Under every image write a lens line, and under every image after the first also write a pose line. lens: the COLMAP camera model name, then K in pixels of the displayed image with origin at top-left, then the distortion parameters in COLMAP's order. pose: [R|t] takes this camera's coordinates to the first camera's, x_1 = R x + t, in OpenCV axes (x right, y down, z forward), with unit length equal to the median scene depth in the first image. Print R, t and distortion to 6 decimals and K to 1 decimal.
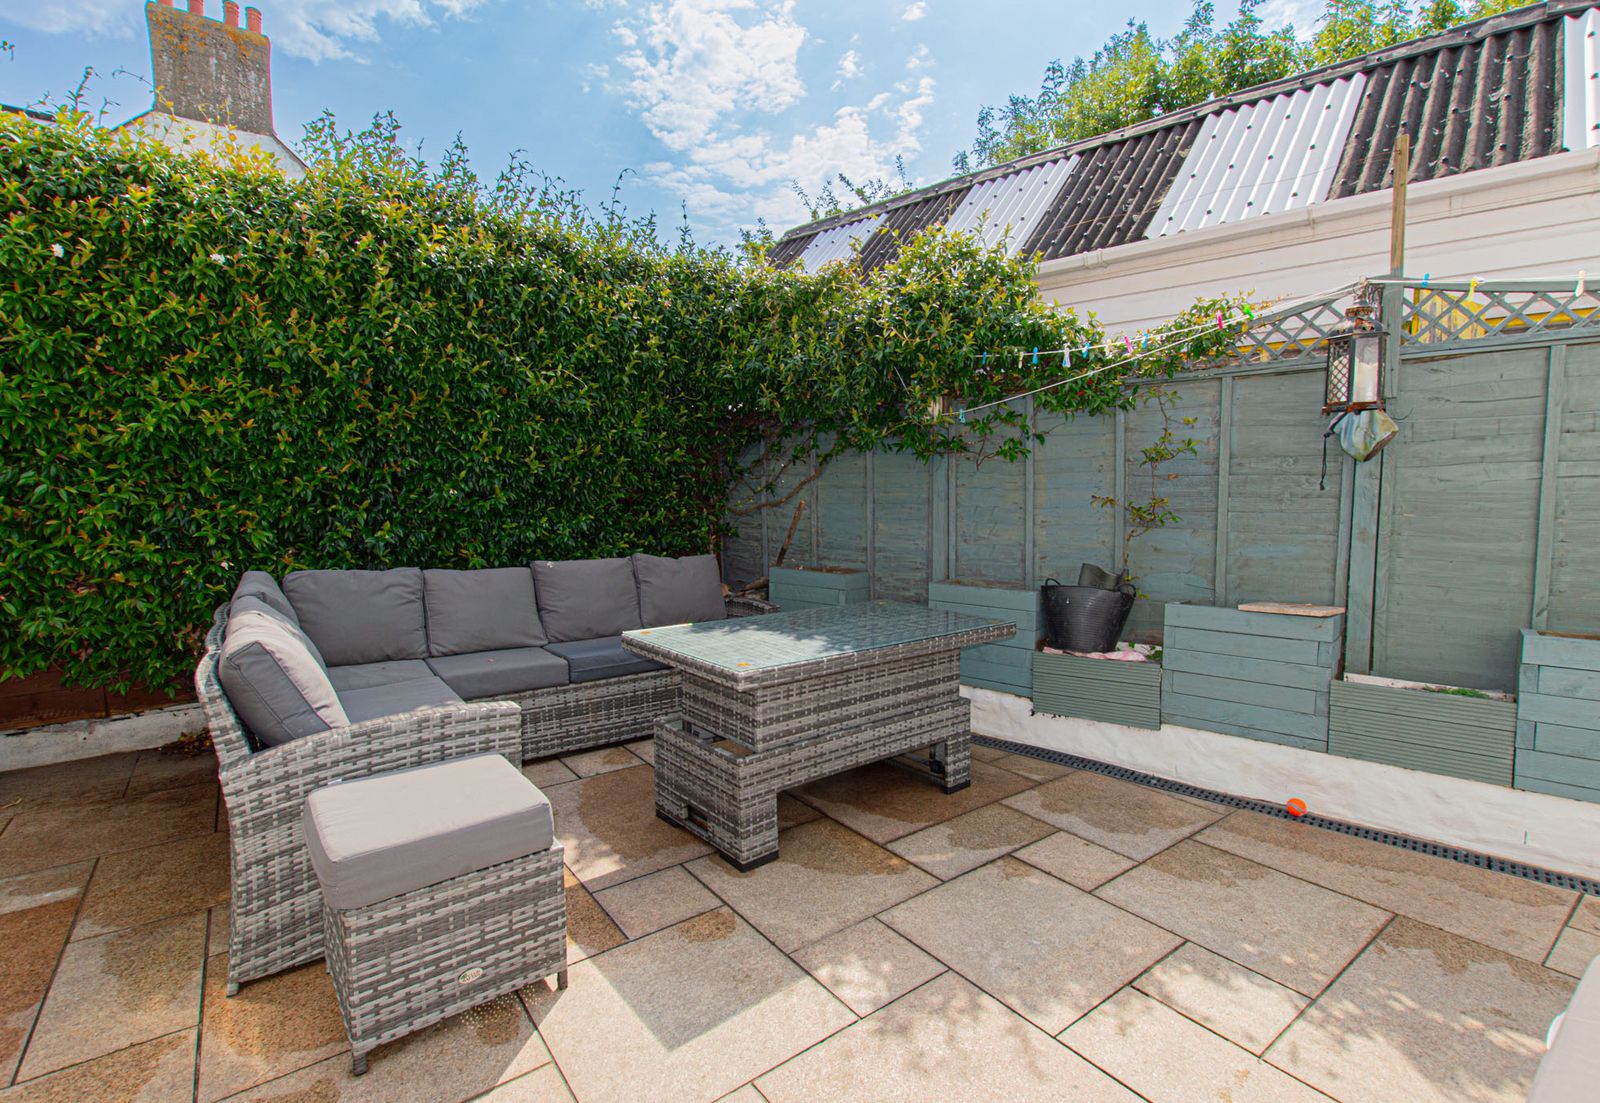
lens RADIAL K [[762.6, 0, 813.5], [0, 762.6, 556.0], [0, 0, 1]] dist [0.012474, -0.009481]
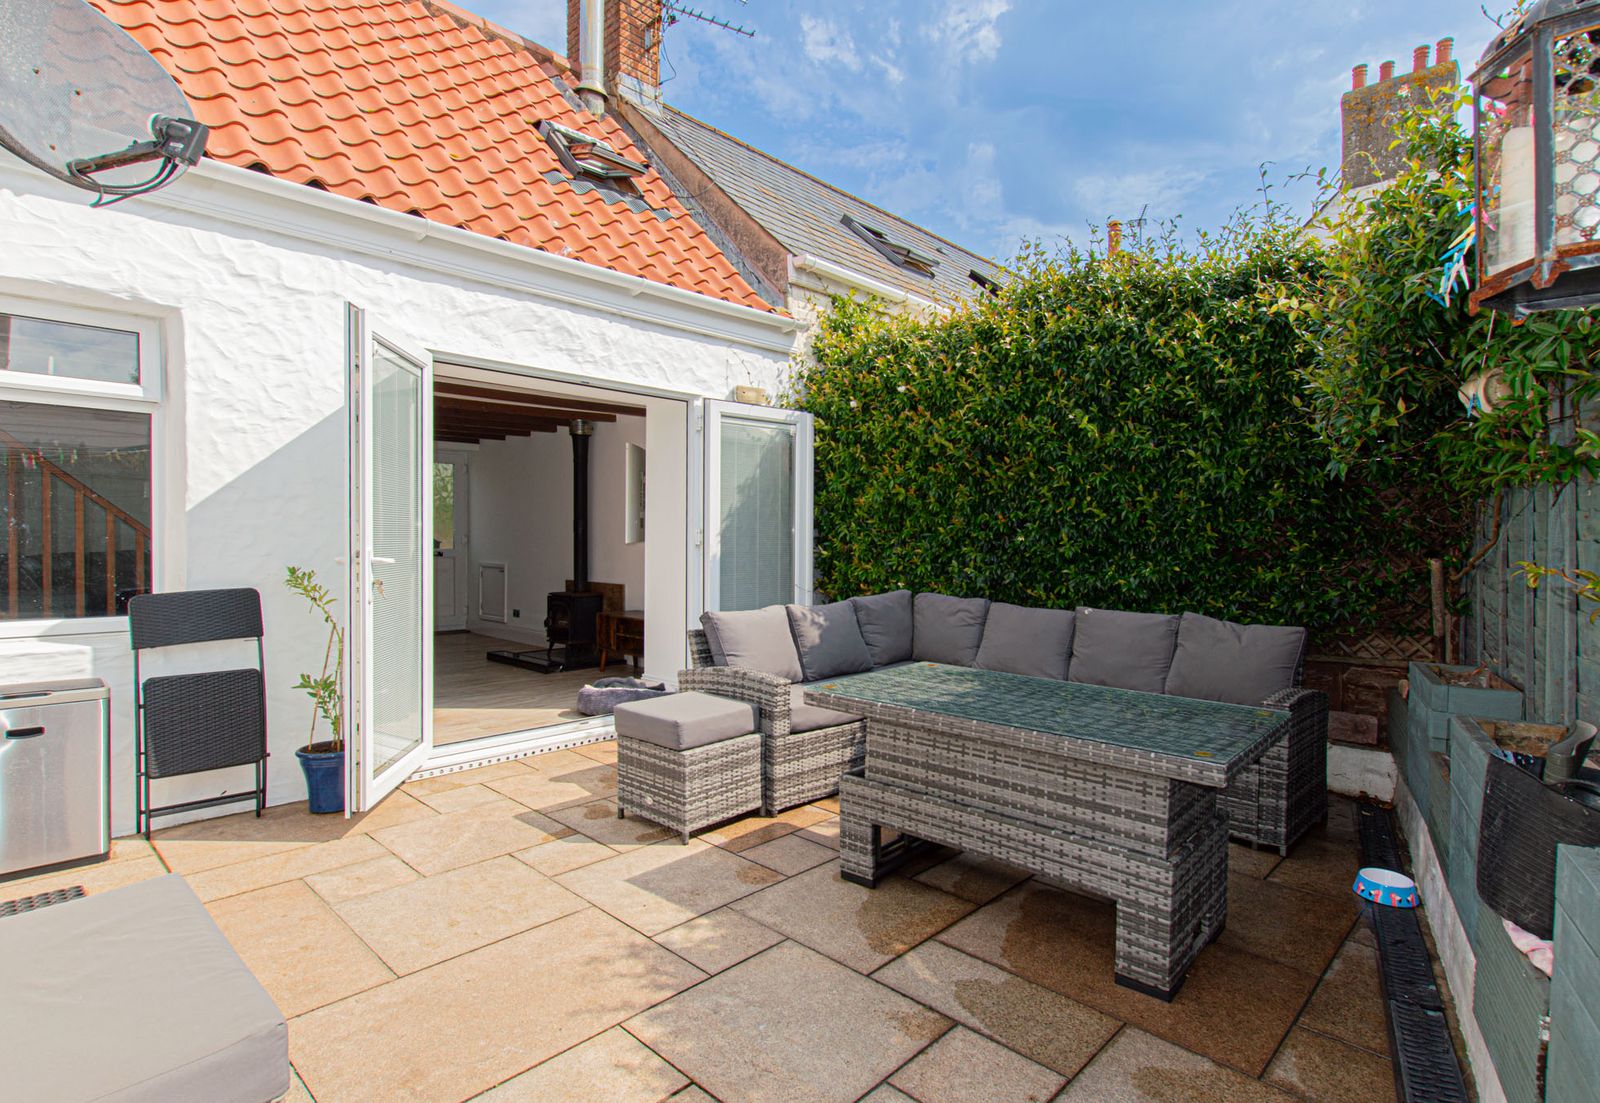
lens RADIAL K [[805.9, 0, 800.0], [0, 805.9, 551.5], [0, 0, 1]] dist [0.001373, 0.000046]
pose [[0.145397, 0.023459, -0.989095, 0.990605], [-0.095444, 0.995389, 0.009578, -0.062216], [0.984759, 0.093010, 0.146965, 0.678466]]
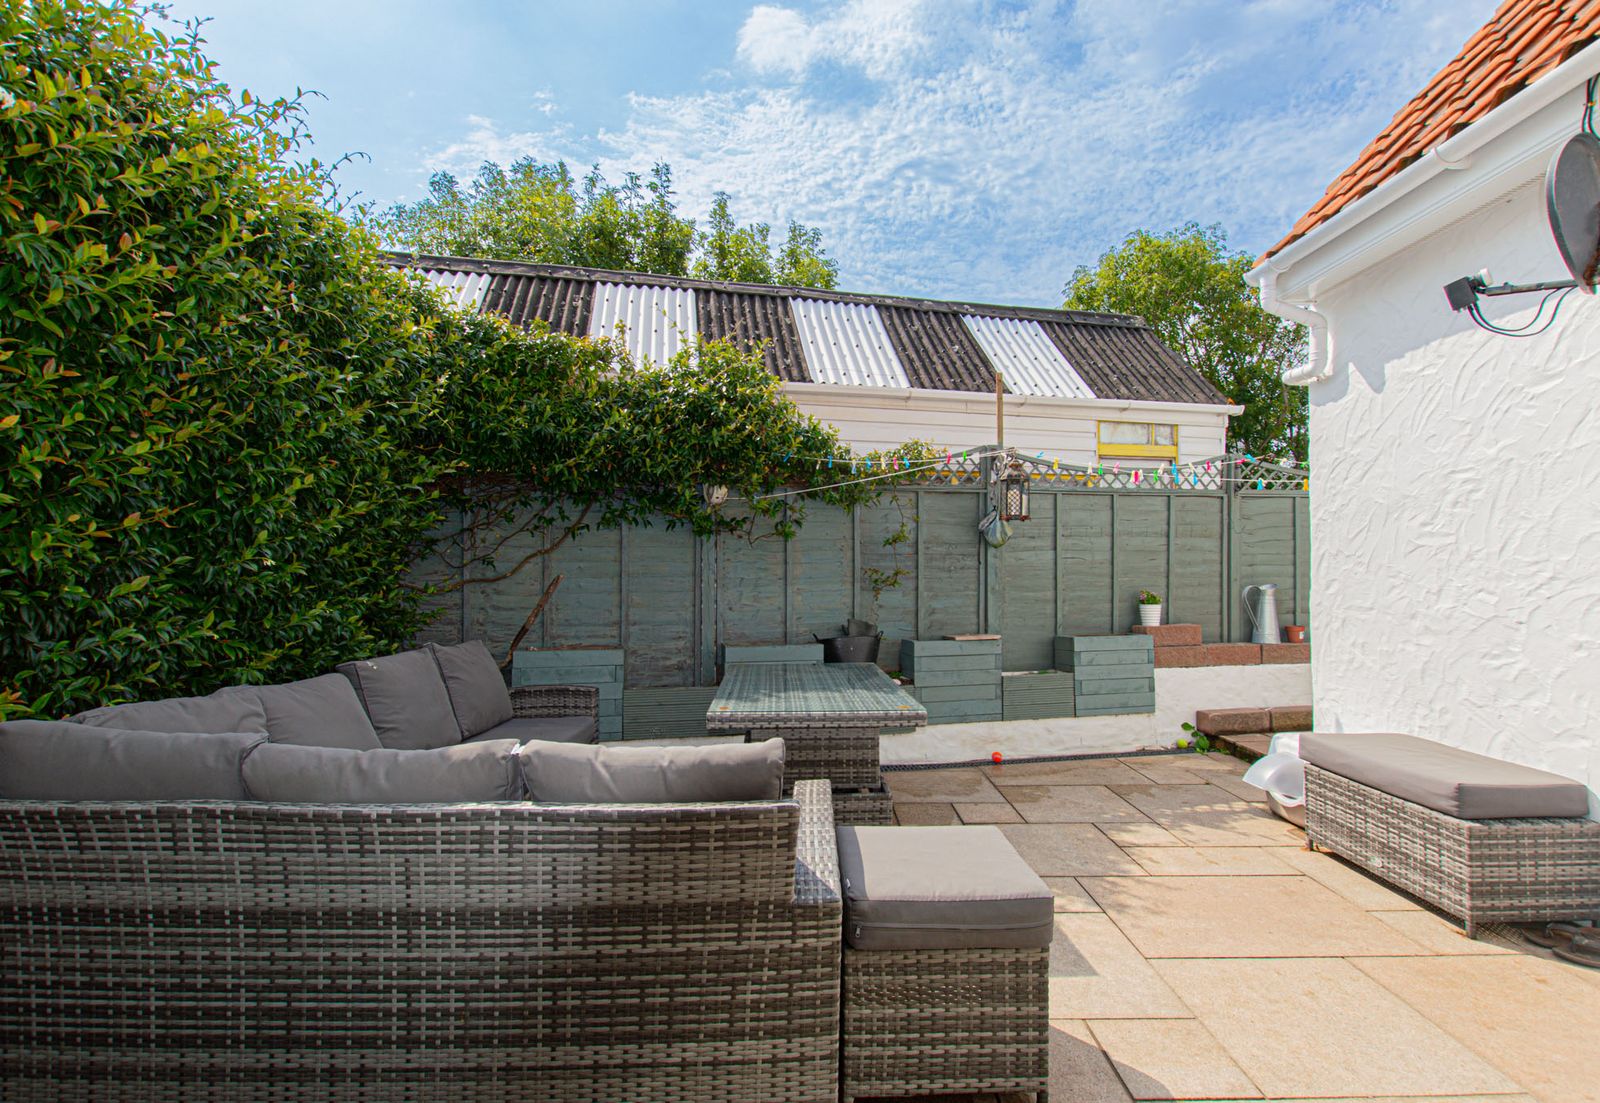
lens RADIAL K [[740.9, 0, 800.0], [0, 740.9, 551.5], [0, 0, 1]] dist [0.003707, -0.000310]
pose [[0.605010, 0.040309, 0.795197, -0.948564], [0.076862, 0.991097, -0.108718, 0.037783], [-0.792499, 0.126896, 0.596525, 0.370796]]
